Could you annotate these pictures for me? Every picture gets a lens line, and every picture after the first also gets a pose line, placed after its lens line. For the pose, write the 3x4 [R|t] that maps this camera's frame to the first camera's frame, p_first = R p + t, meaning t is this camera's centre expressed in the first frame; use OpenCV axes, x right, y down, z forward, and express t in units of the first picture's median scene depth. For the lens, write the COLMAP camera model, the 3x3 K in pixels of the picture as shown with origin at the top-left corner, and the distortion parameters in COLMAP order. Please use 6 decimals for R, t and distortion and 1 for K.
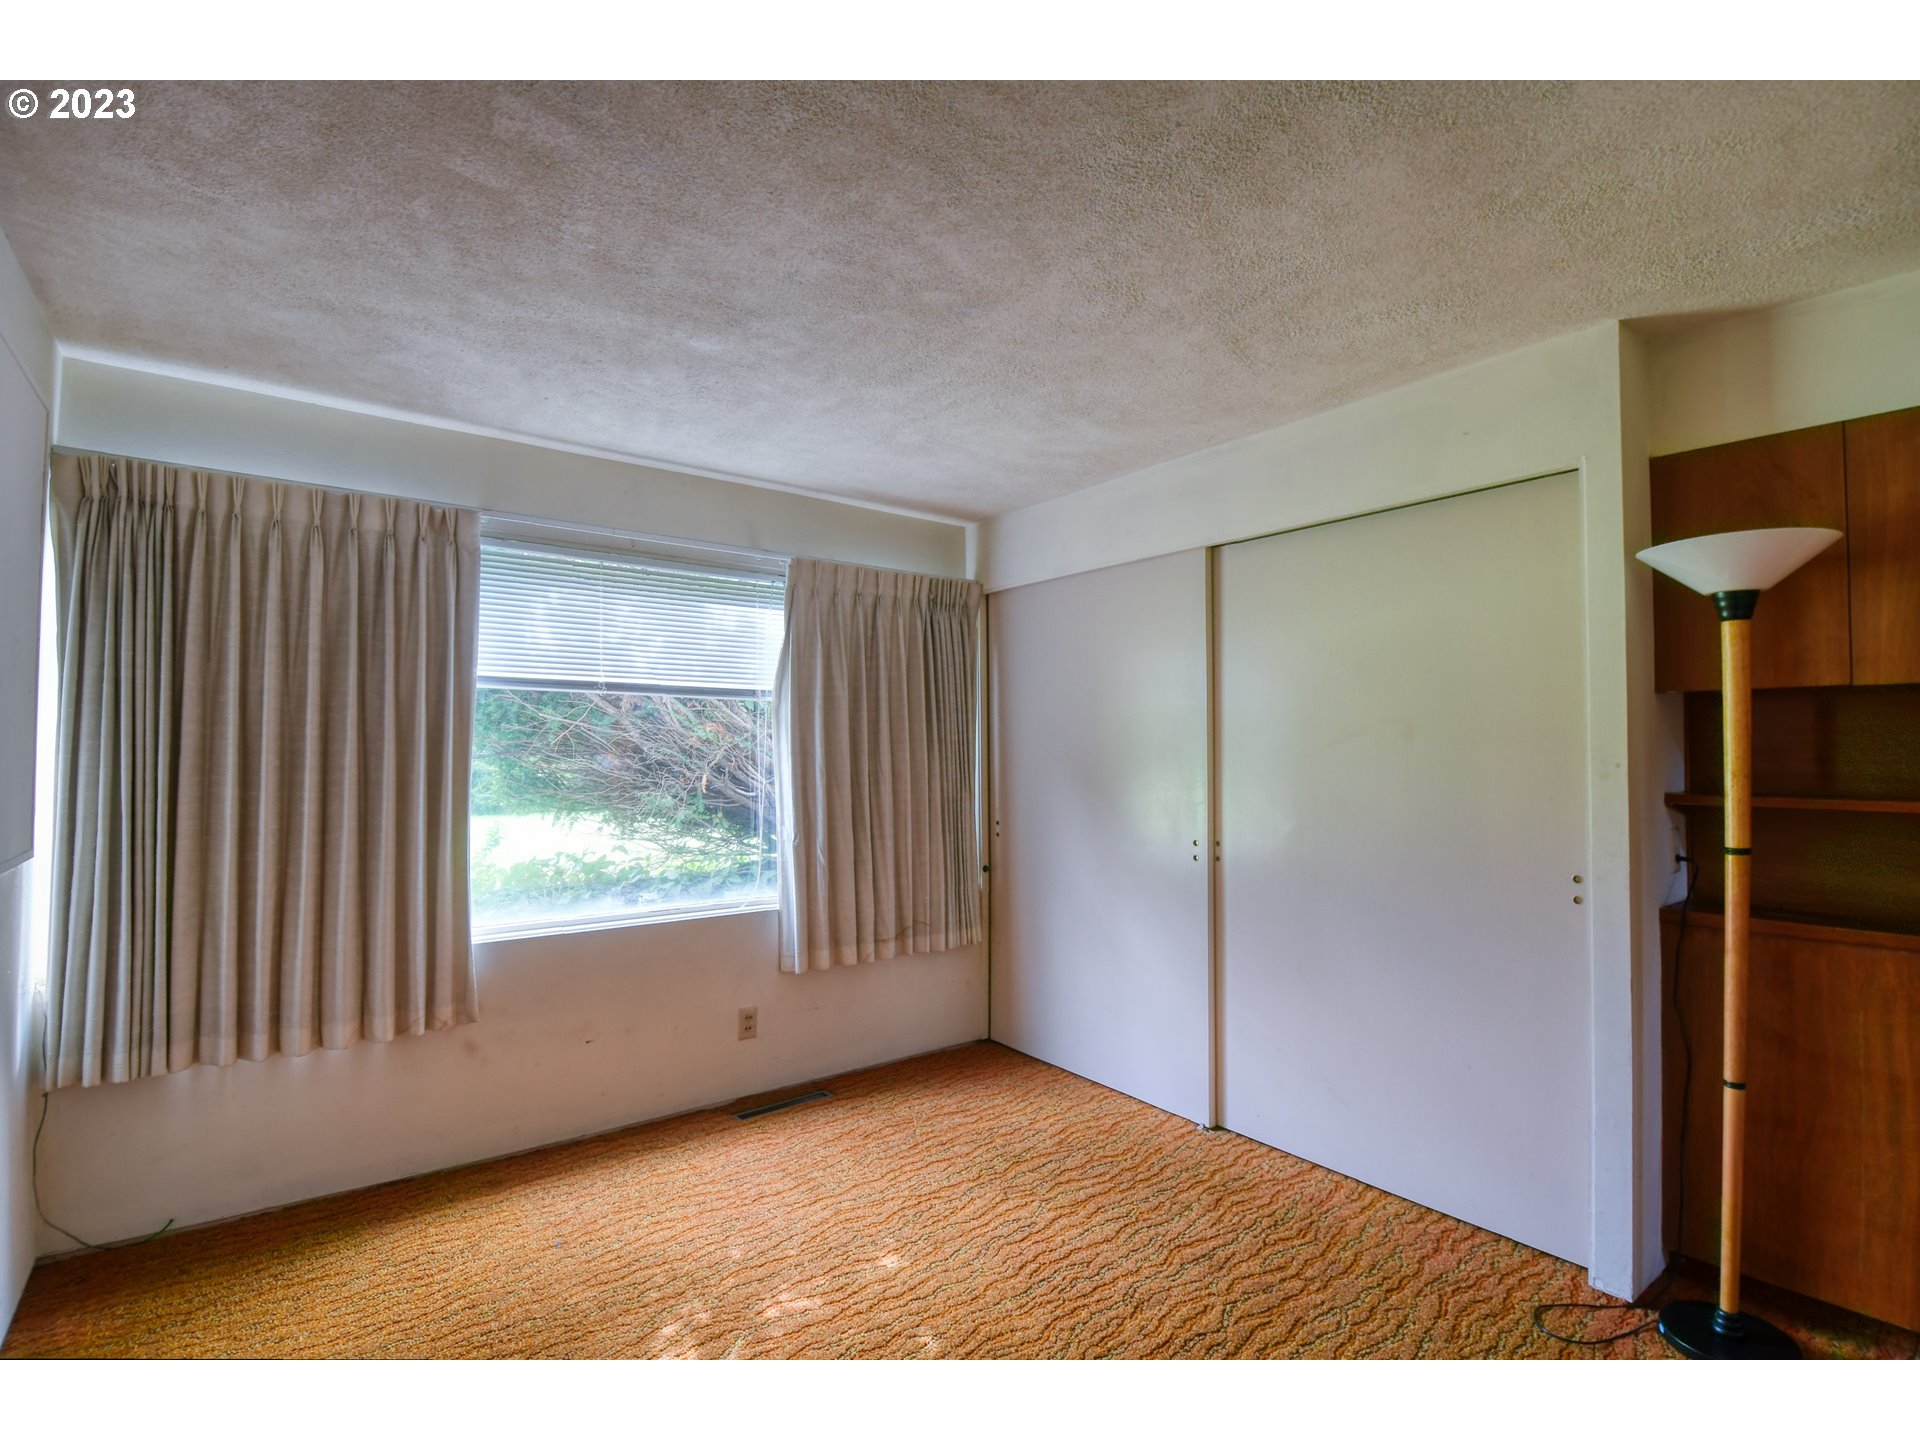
lens RADIAL K [[931.1, 0, 954.8], [0, 931.1, 723.7], [0, 0, 1]] dist [-0.009891, -0.005446]
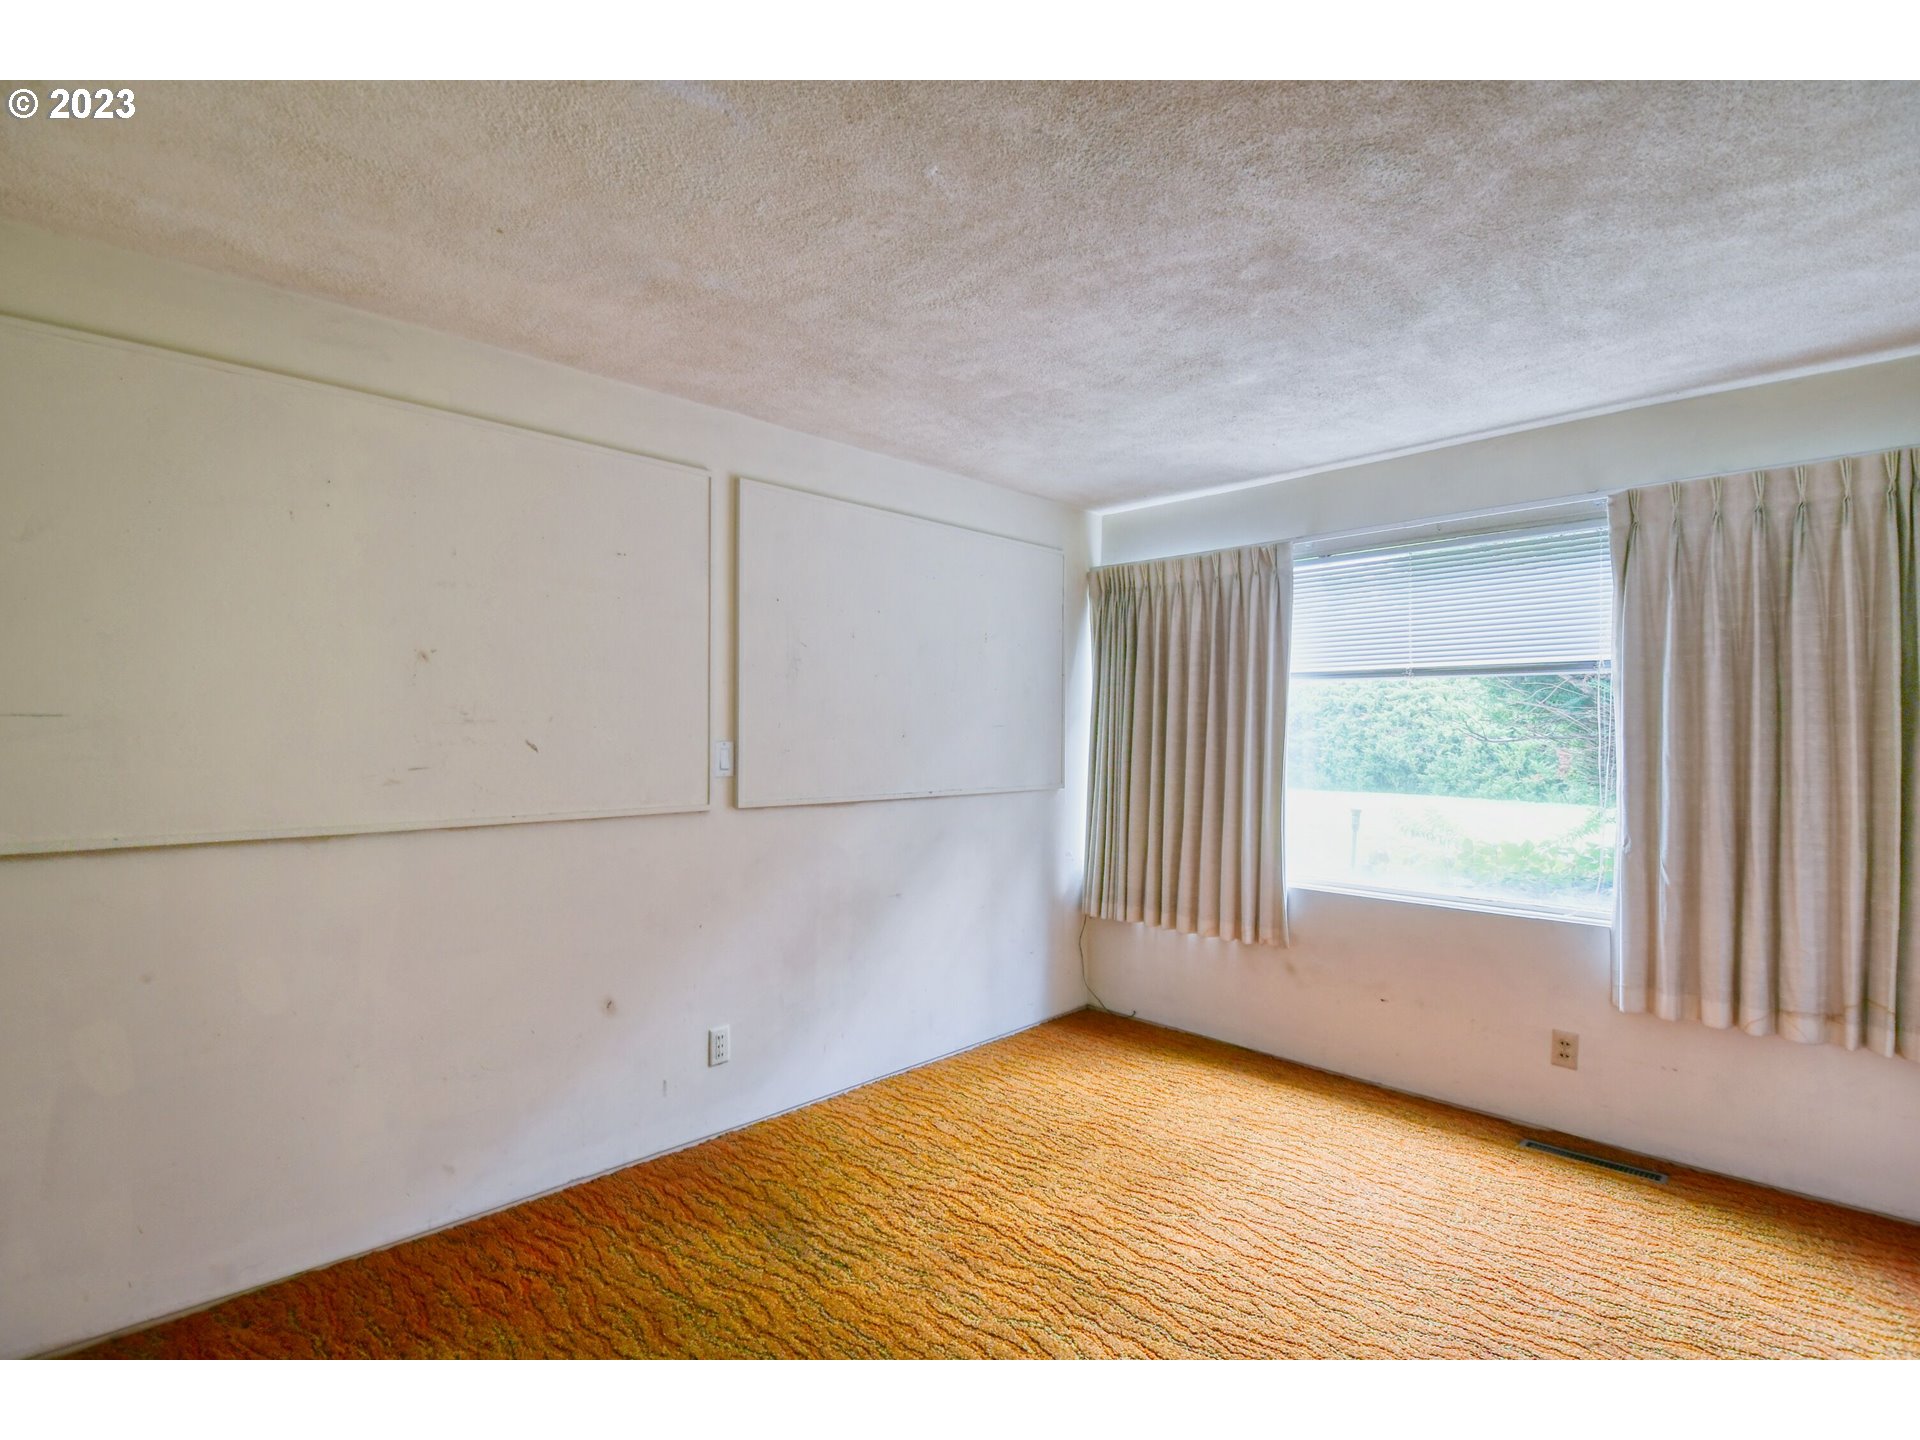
lens RADIAL K [[931.1, 0, 953.7], [0, 931.1, 721.6], [0, 0, 1]] dist [-0.009891, -0.005446]
pose [[0.101265, -0.015413, -0.994740, 0.686777], [0.024467, 0.999616, -0.012998, 0.018917], [0.994559, -0.023023, 0.101603, 0.422592]]
